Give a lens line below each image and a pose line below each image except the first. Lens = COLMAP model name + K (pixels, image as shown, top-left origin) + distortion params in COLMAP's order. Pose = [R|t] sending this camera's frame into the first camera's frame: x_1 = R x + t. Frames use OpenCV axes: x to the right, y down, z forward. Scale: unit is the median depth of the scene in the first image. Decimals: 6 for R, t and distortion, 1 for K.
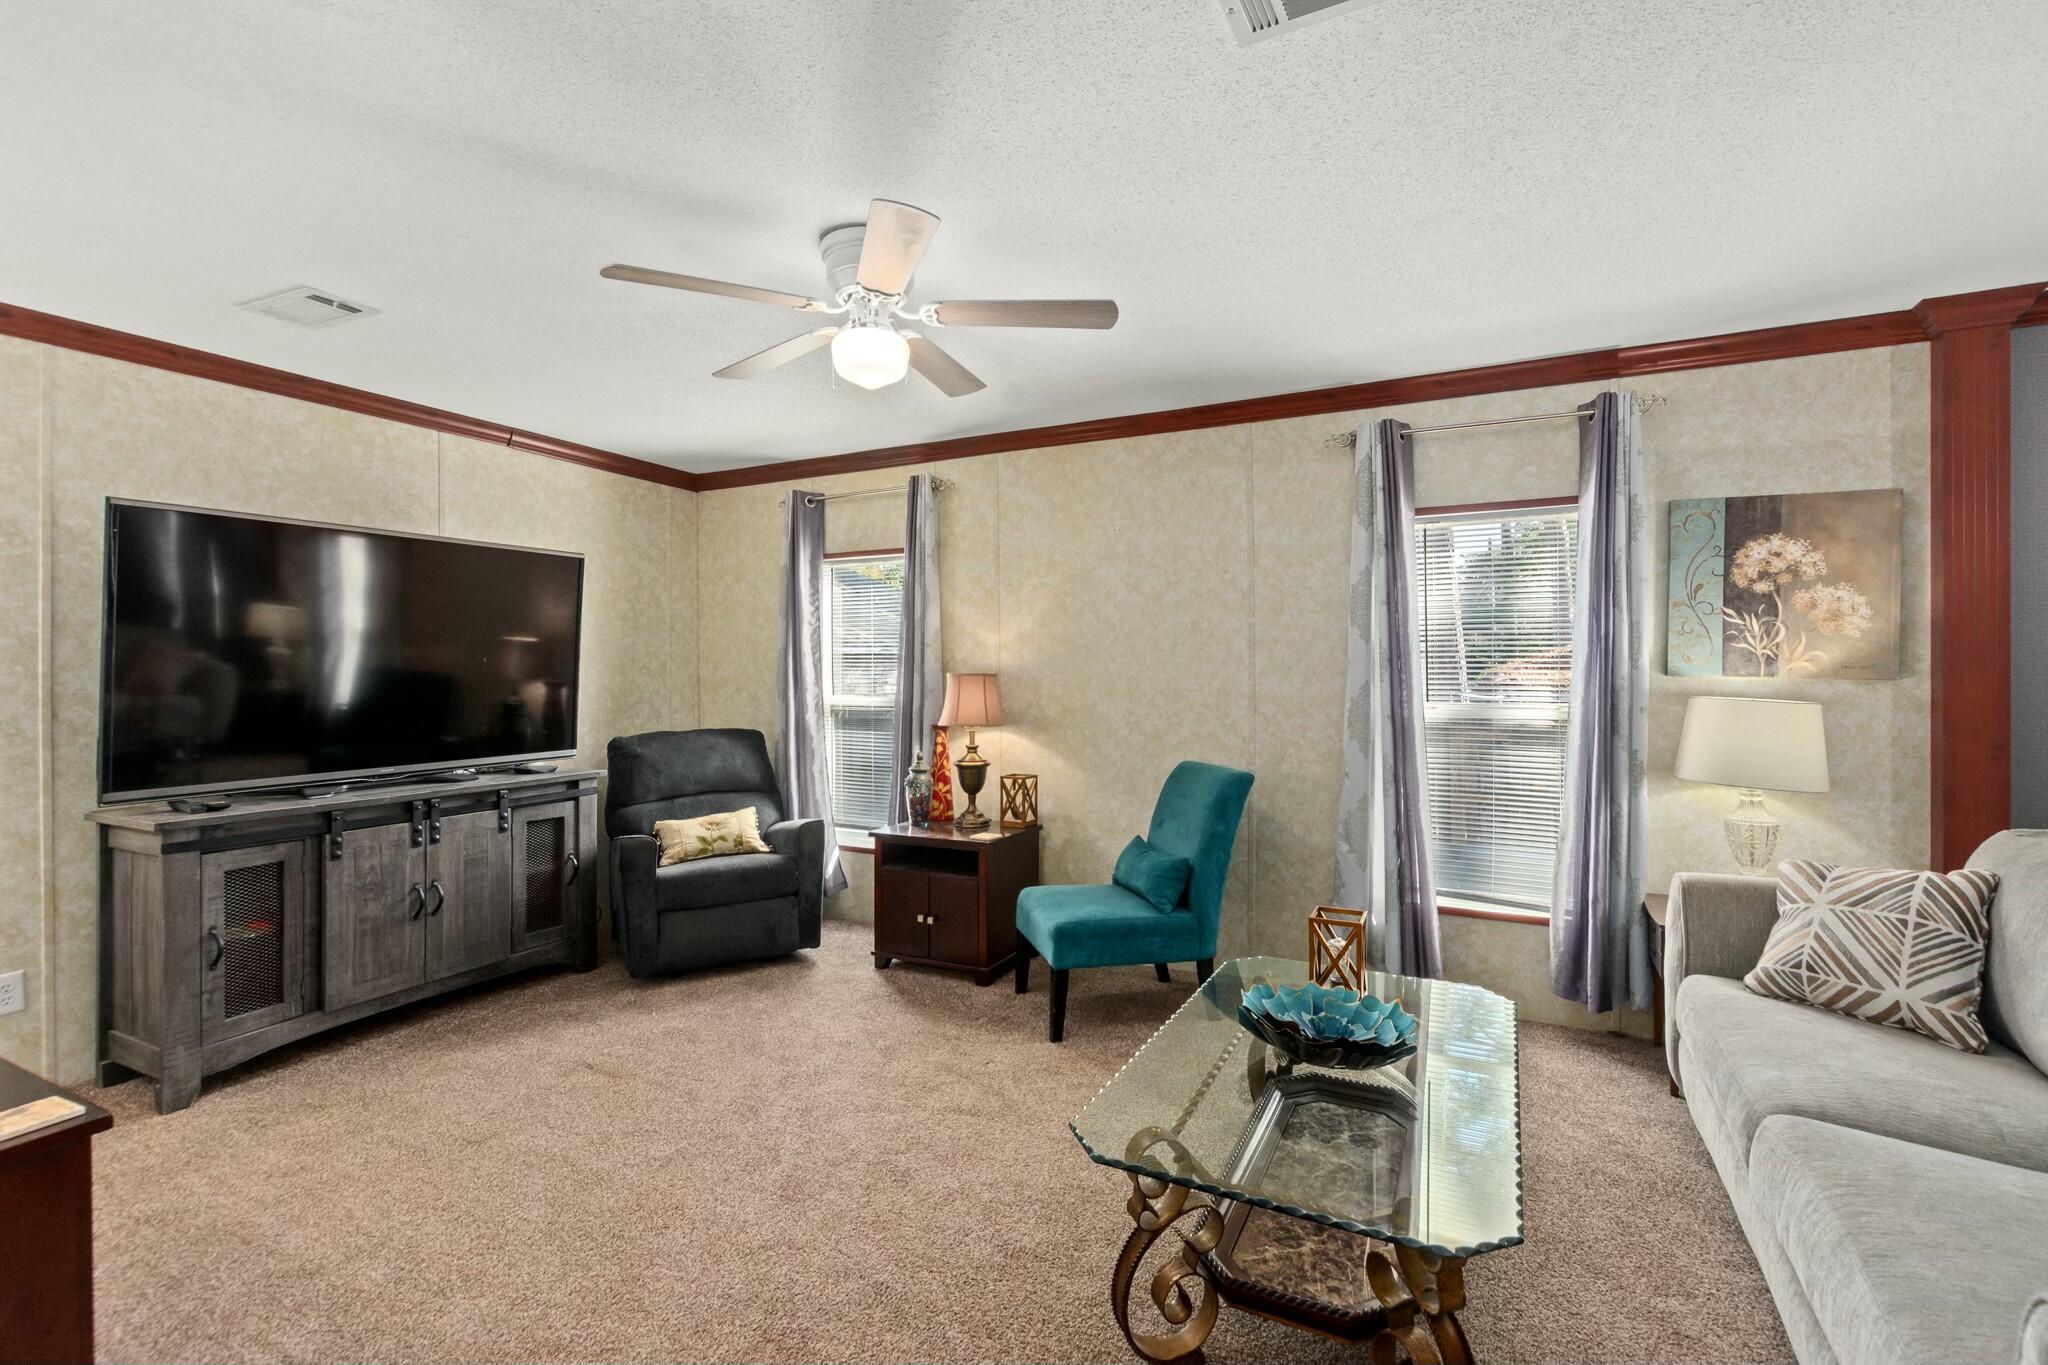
lens RADIAL K [[910.8, 0, 1029.5], [0, 910.8, 671.8], [0, 0, 1]] dist [0.028280, -0.013545]
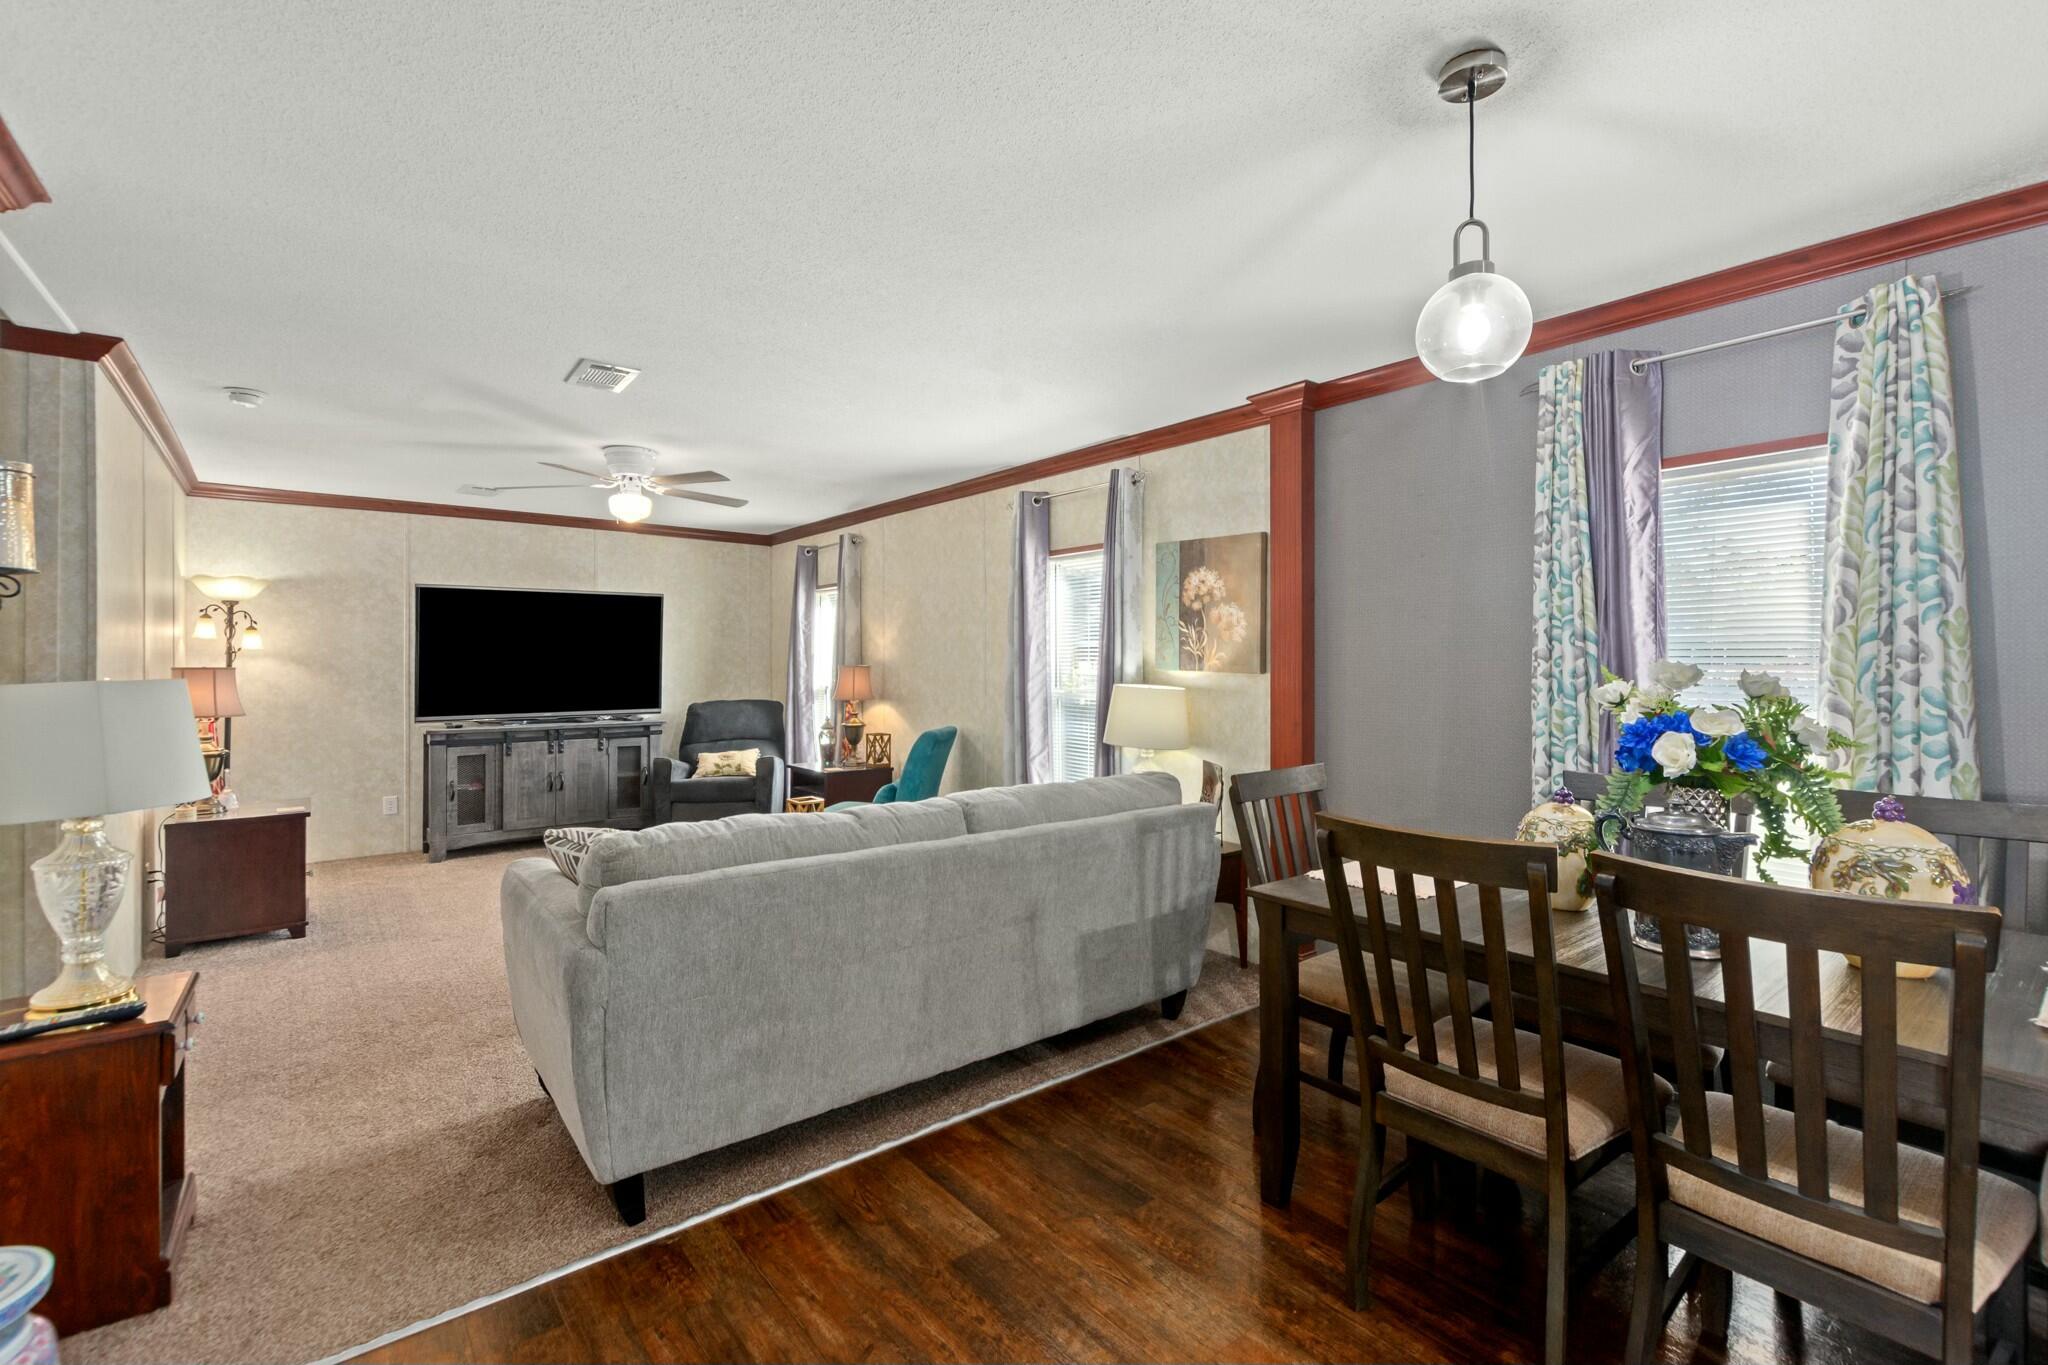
lens RADIAL K [[910.8, 0, 1029.5], [0, 910.8, 671.8], [0, 0, 1]] dist [0.028280, -0.013545]
pose [[0.906470, 0.008127, -0.422192, 1.058252], [-0.004433, 0.999943, 0.009732, -0.004715], [0.422247, -0.006950, 0.906454, -0.317265]]
